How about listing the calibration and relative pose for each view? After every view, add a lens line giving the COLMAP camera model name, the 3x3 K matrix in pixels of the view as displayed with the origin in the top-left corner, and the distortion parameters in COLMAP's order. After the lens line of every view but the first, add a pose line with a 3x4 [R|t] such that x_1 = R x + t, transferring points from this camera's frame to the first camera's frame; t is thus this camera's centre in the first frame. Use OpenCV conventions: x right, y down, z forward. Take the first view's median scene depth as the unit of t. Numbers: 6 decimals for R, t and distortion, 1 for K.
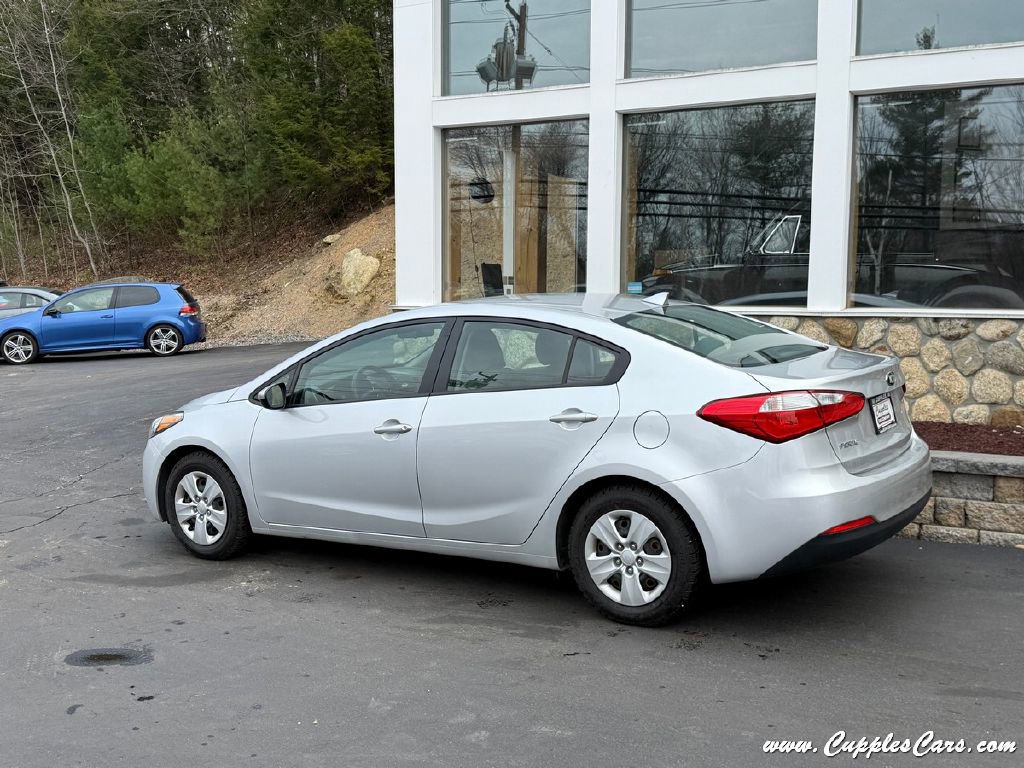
lens RADIAL K [[1150.6, 0, 512.0], [0, 1150.6, 384.0], [0, 0, 1]] dist [0.213293, -0.464341]
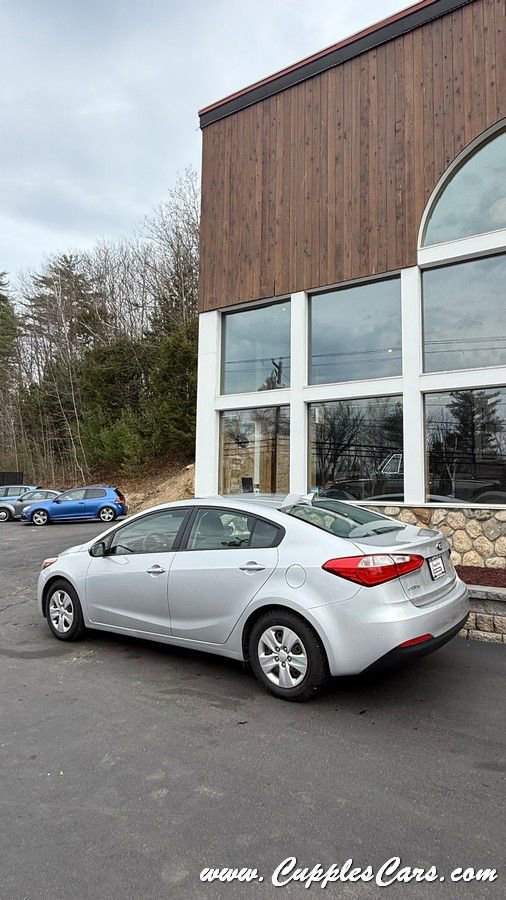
lens RADIAL K [[529.0, 0, 253.8], [0, 529.0, 442.7], [0, 0, 1]] dist [0.022456, 0.002341]
pose [[0.998107, 0.001196, -0.061489, 0.078696], [-0.011723, 0.985178, -0.171132, -0.013373], [0.060373, 0.171529, 0.983328, 0.158368]]
